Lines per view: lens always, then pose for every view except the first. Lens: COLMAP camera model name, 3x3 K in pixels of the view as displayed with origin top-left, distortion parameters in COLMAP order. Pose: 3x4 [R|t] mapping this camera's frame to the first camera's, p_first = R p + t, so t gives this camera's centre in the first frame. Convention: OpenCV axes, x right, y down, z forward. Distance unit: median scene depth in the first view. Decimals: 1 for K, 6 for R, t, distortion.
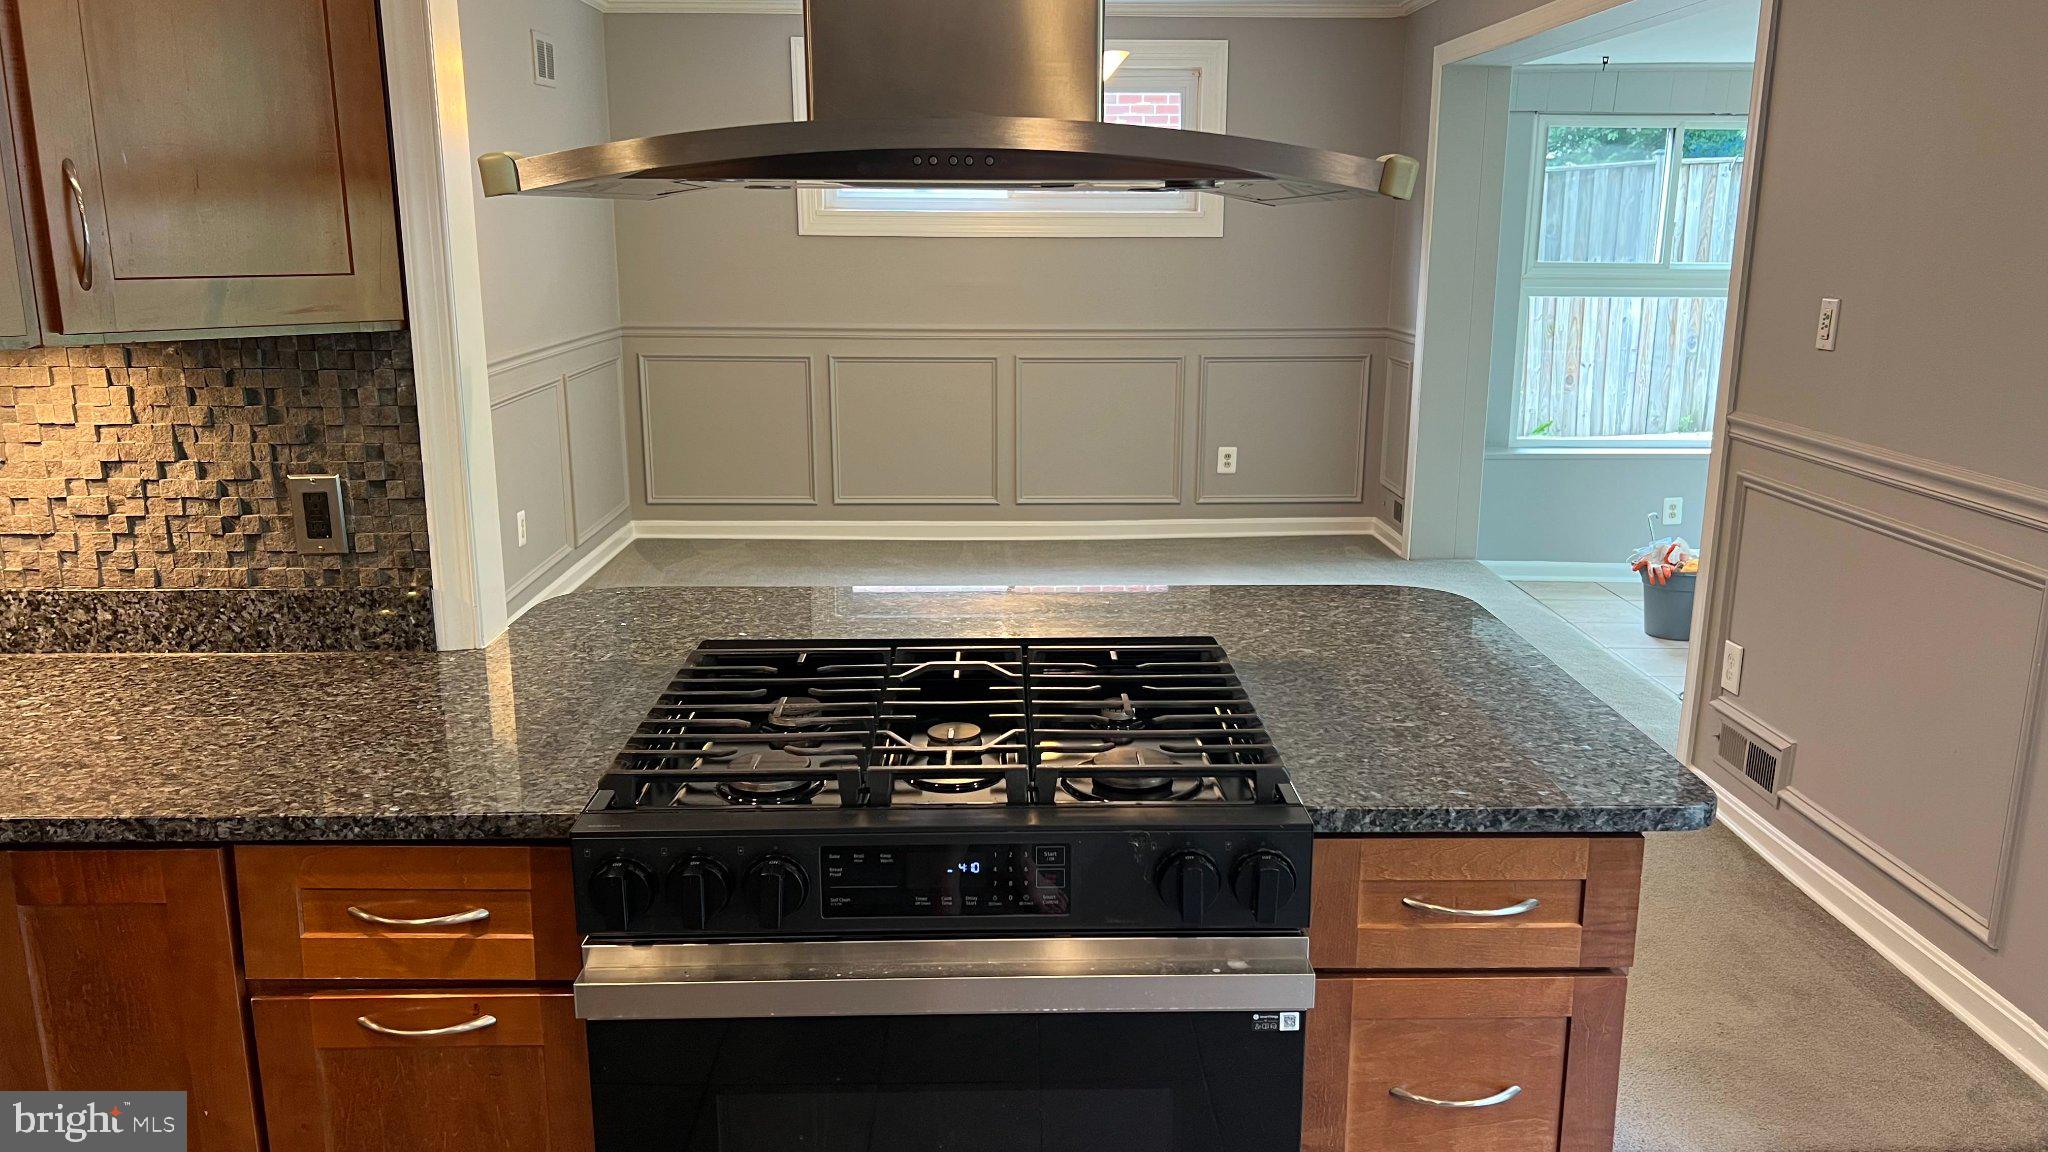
lens RADIAL K [[1542.4, 0, 1022.6], [0, 1542.4, 585.1], [0, 0, 1]] dist [0.051101, -0.047332]
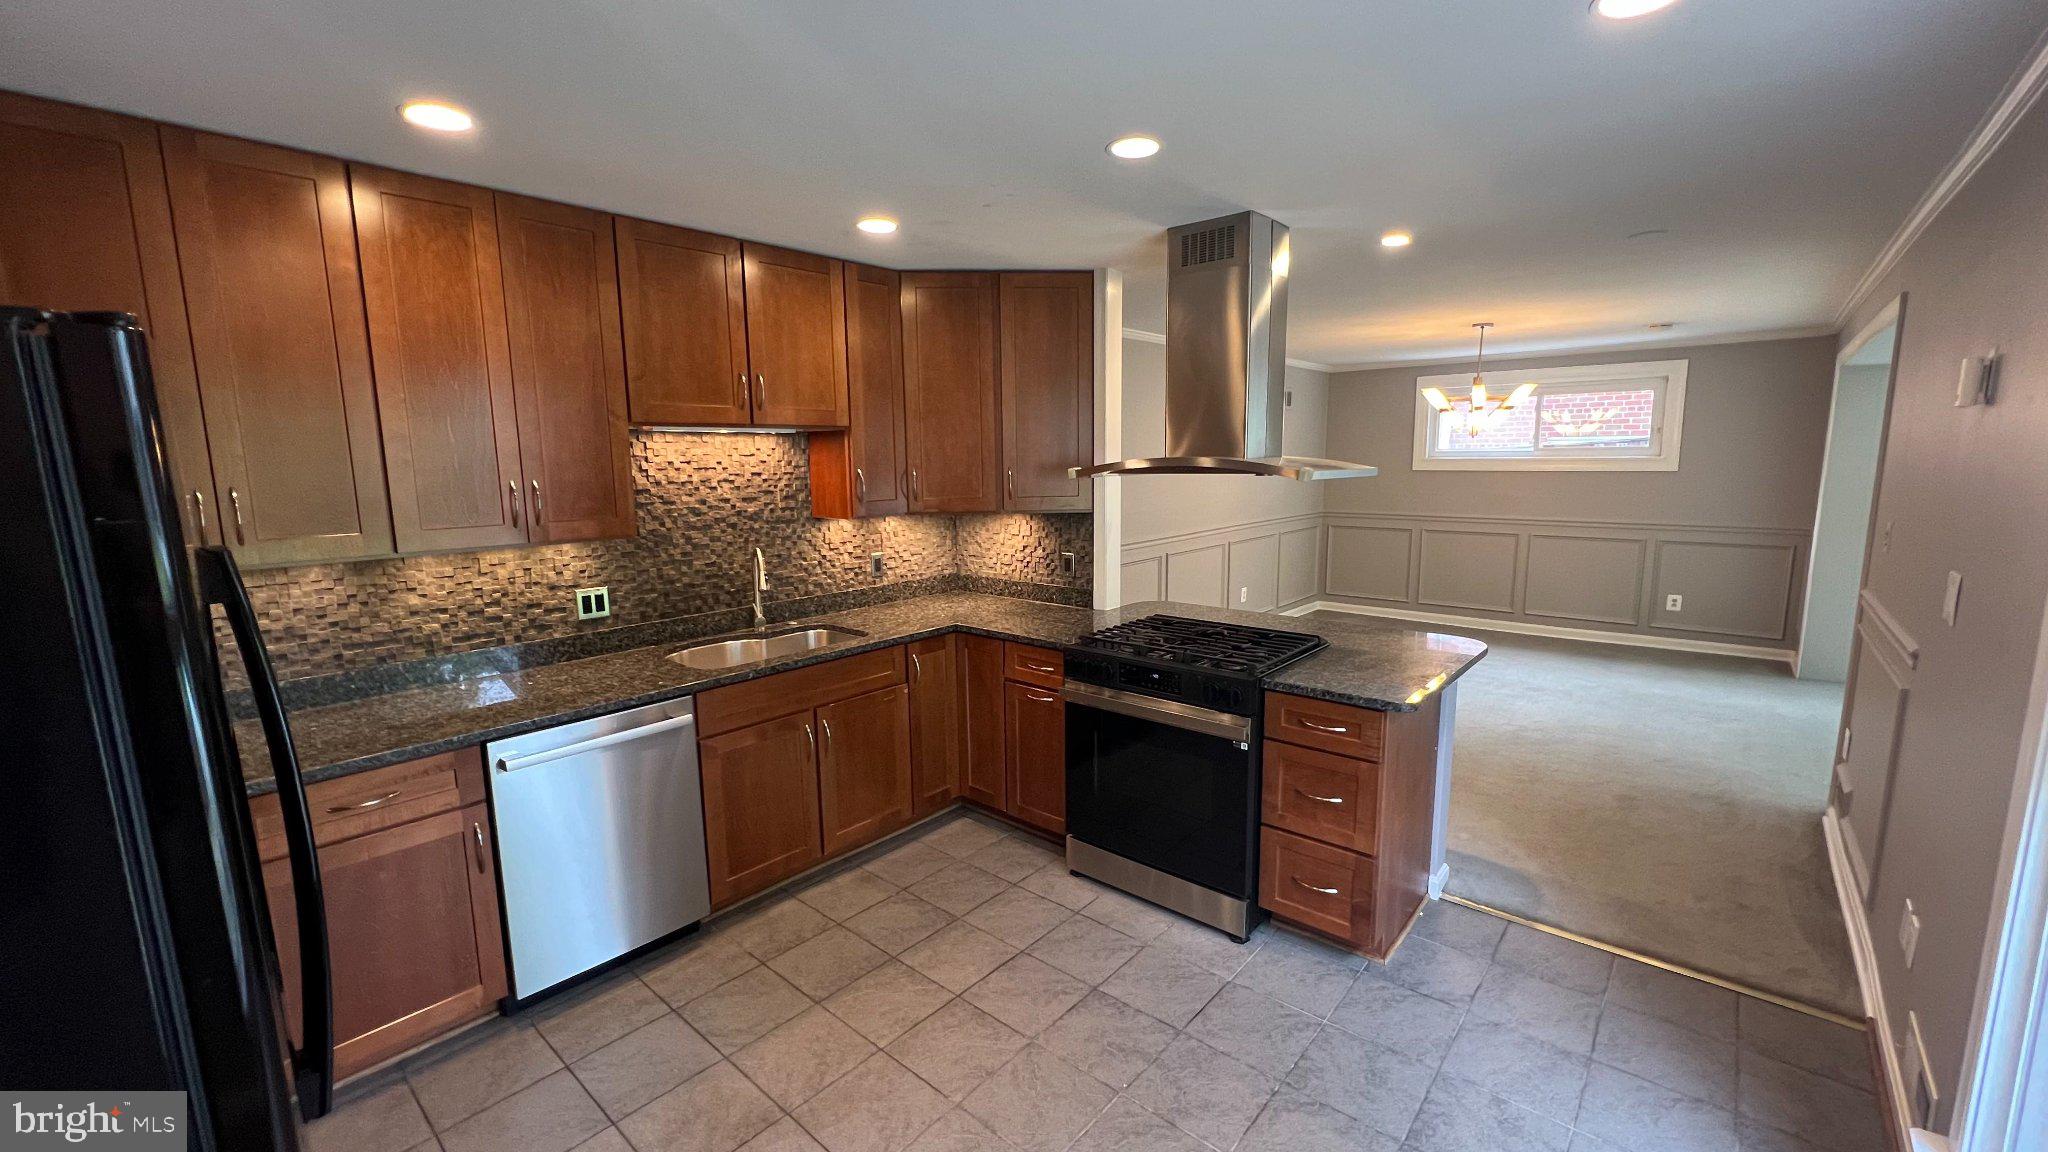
lens RADIAL K [[818.3, 0, 1019.5], [0, 818.3, 577.9], [0, 0, 1]] dist [-0.002151, -0.000025]
pose [[0.731268, 0.088044, -0.676384, 0.693490], [-0.141045, 0.989720, -0.023659, 0.041268], [0.667348, 0.112701, 0.736170, -0.395854]]
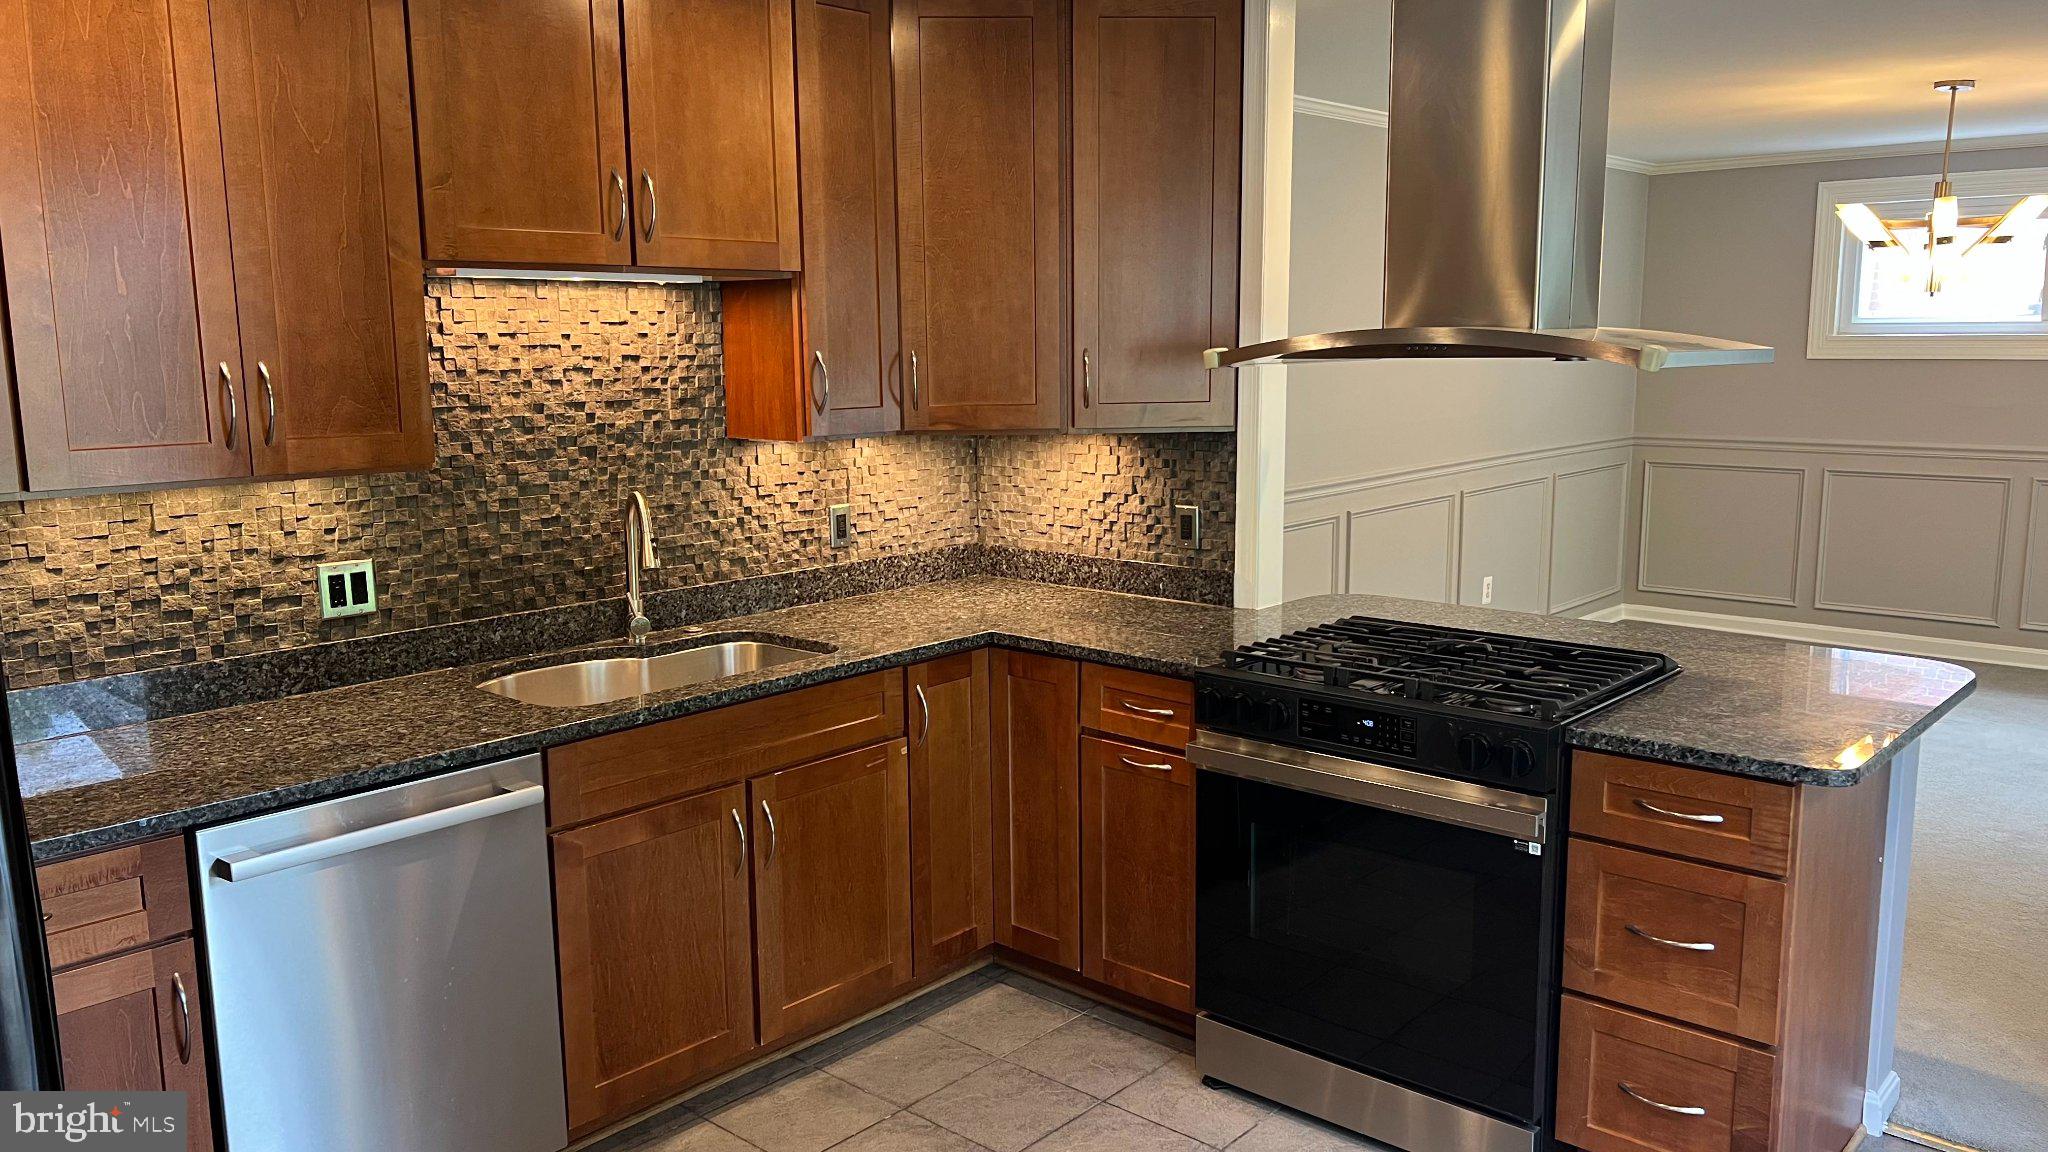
lens RADIAL K [[1542.4, 0, 1018.2], [0, 1542.4, 582.5], [0, 0, 1]] dist [0.051101, -0.047332]
pose [[0.726017, 0.098828, -0.680538, 0.678763], [-0.145639, 0.989269, -0.011709, 0.073047], [0.672078, 0.107614, 0.732619, -0.500194]]
